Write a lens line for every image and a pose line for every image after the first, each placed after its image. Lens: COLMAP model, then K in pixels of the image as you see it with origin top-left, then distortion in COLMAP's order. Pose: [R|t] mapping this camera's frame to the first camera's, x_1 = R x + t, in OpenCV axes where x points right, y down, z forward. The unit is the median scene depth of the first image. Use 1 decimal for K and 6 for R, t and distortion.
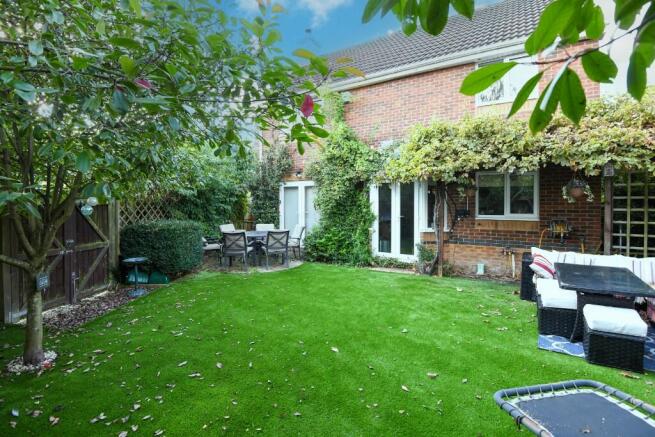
lens RADIAL K [[297.0, 0, 328.0], [0, 297.0, 204.7], [0, 0, 1]] dist [0.002493, -0.016974]
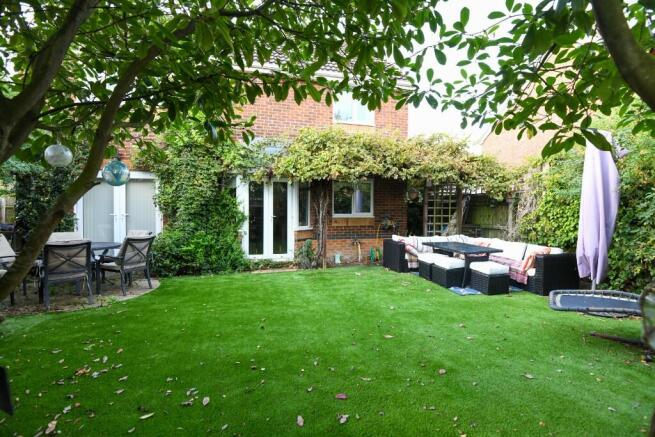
lens RADIAL K [[297.0, 0, 328.0], [0, 297.0, 204.7], [0, 0, 1]] dist [0.002493, -0.016974]
pose [[0.676632, 0.023616, 0.735942, -0.392604], [-0.001815, 0.999536, -0.030405, 0.033920], [-0.736319, 0.019237, 0.676361, 0.210963]]
